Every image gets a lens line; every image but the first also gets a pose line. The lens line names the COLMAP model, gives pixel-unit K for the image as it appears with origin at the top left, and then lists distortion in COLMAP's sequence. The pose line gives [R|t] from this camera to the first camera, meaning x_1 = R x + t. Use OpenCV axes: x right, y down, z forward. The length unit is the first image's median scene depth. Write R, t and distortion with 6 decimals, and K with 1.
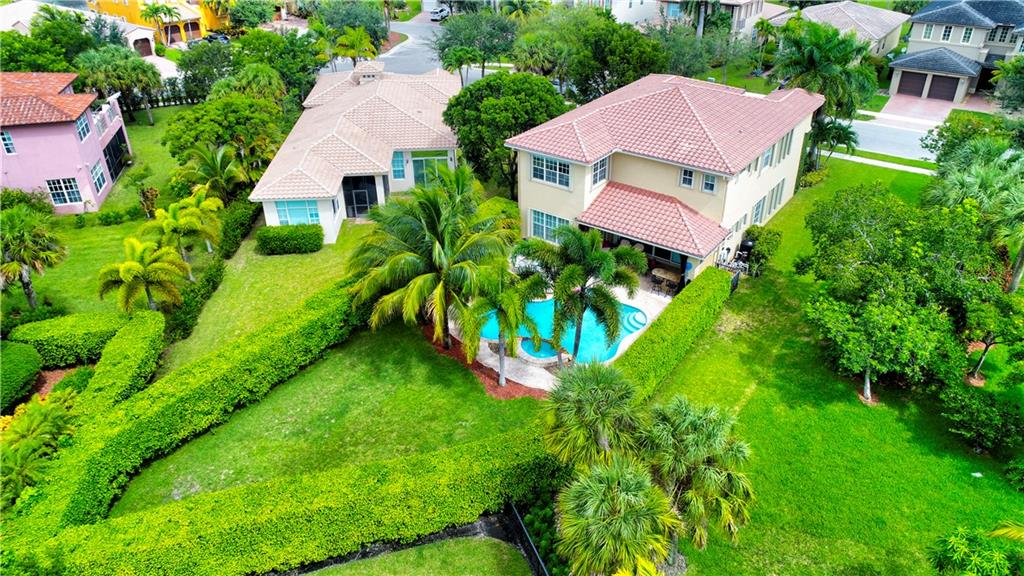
lens RADIAL K [[702.4, 0, 512.0], [0, 702.4, 288.0], [0, 0, 1]] dist [0.003383, 0.002603]
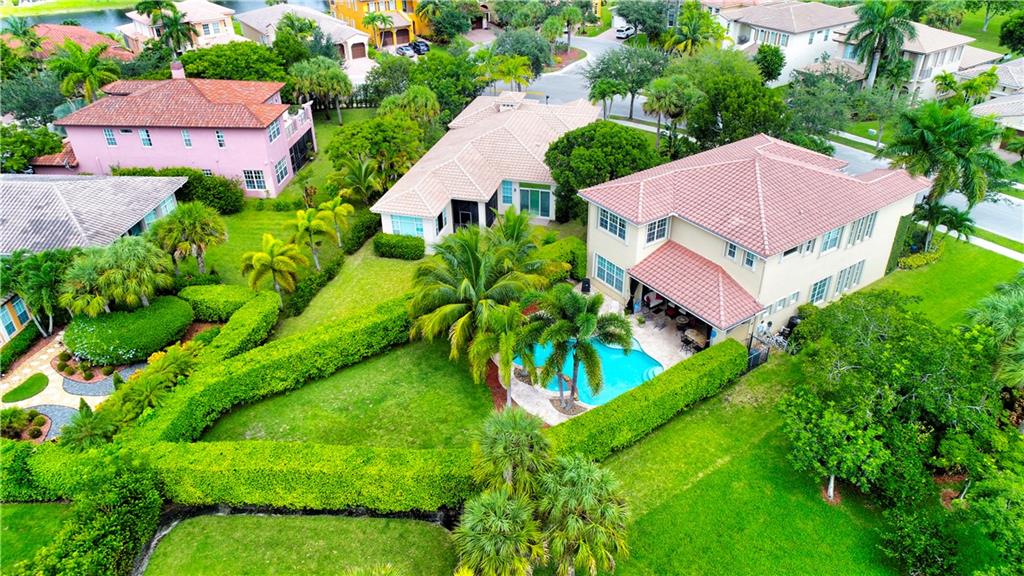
lens RADIAL K [[719.9, 0, 512.0], [0, 719.9, 288.0], [0, 0, 1]] dist [0.003042, 0.001941]
pose [[0.940299, 0.169306, -0.295251, 0.241278], [-0.162929, 0.985553, 0.046259, -0.088117], [0.298817, 0.004607, 0.954299, -0.114281]]
